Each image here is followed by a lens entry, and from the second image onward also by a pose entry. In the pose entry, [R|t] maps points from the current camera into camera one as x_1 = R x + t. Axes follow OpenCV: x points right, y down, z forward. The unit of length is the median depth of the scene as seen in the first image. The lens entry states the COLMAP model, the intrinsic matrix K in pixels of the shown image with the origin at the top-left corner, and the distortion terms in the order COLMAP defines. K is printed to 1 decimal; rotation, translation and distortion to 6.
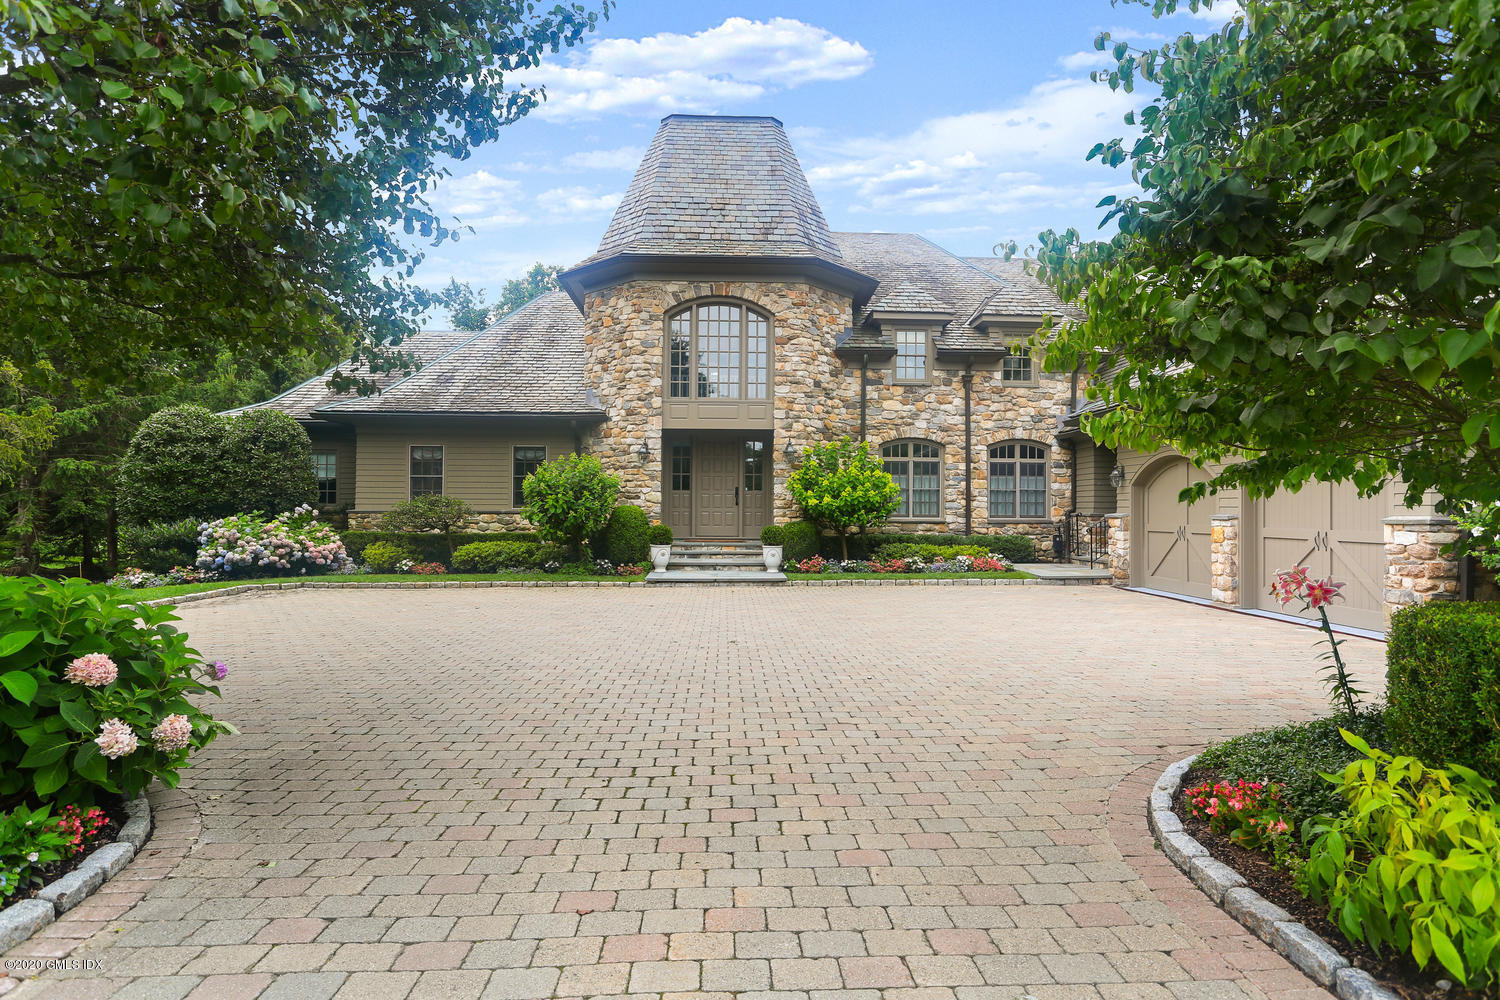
lens RADIAL K [[697.0, 0, 748.3], [0, 697.0, 500.4], [0, 0, 1]] dist [-0.003835, -0.000029]
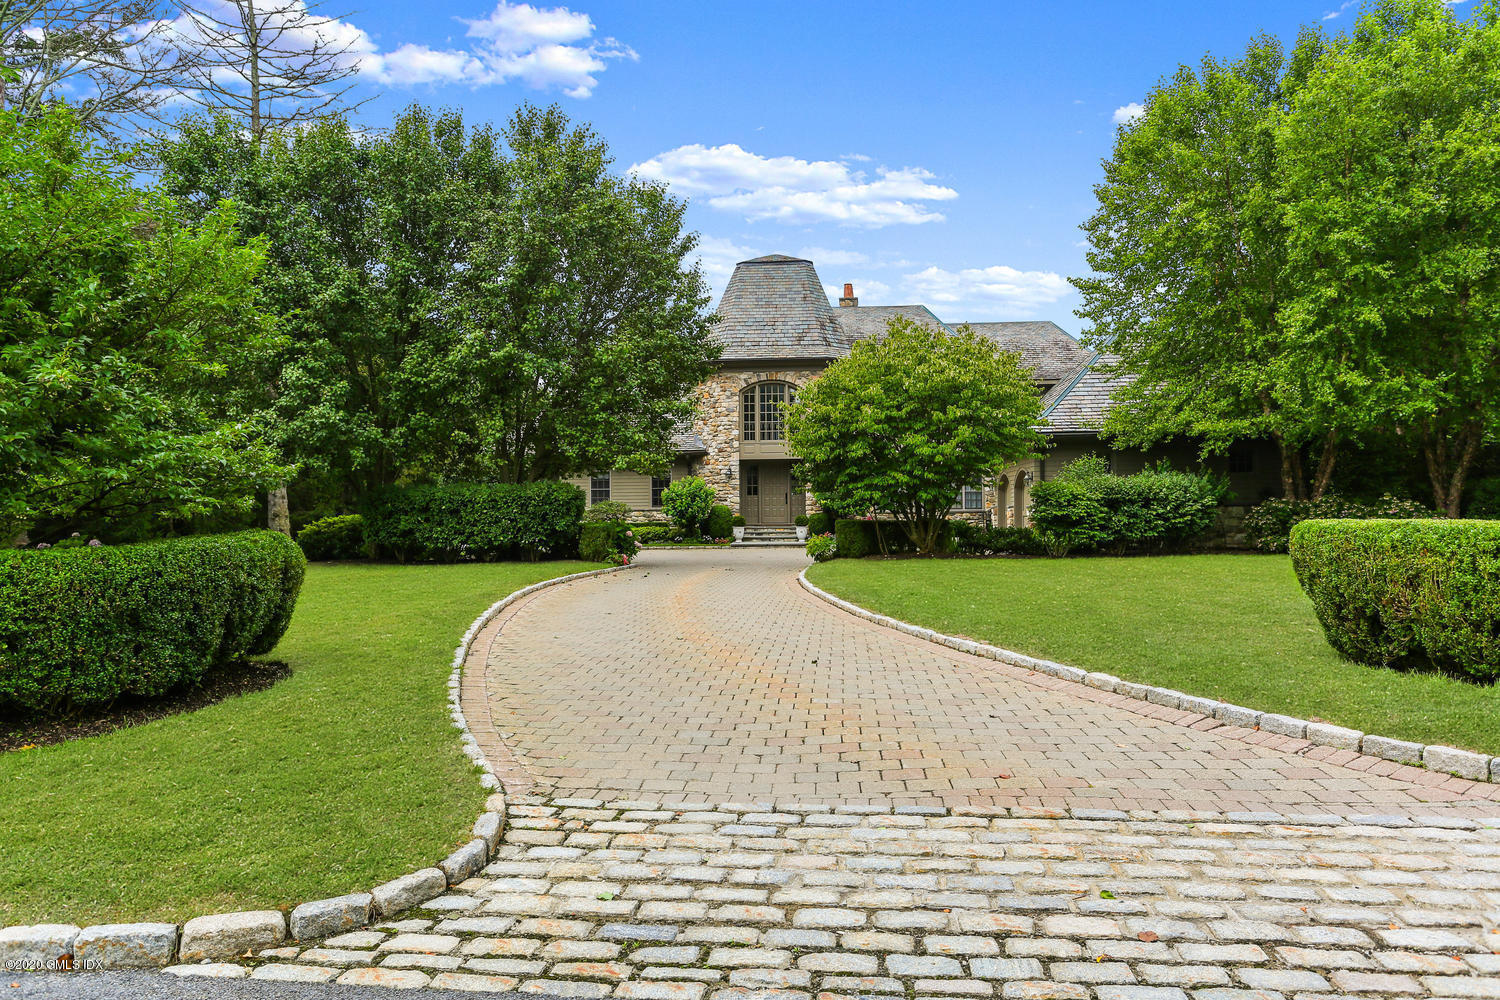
lens RADIAL K [[738.2, 0, 748.7], [0, 738.2, 501.8], [0, 0, 1]] dist [-0.025093, 0.009695]
pose [[0.992344, -0.015032, -0.122588, 0.117945], [0.015240, 0.999884, 0.000757, -0.001041], [0.122563, -0.002619, 0.992457, -0.781417]]
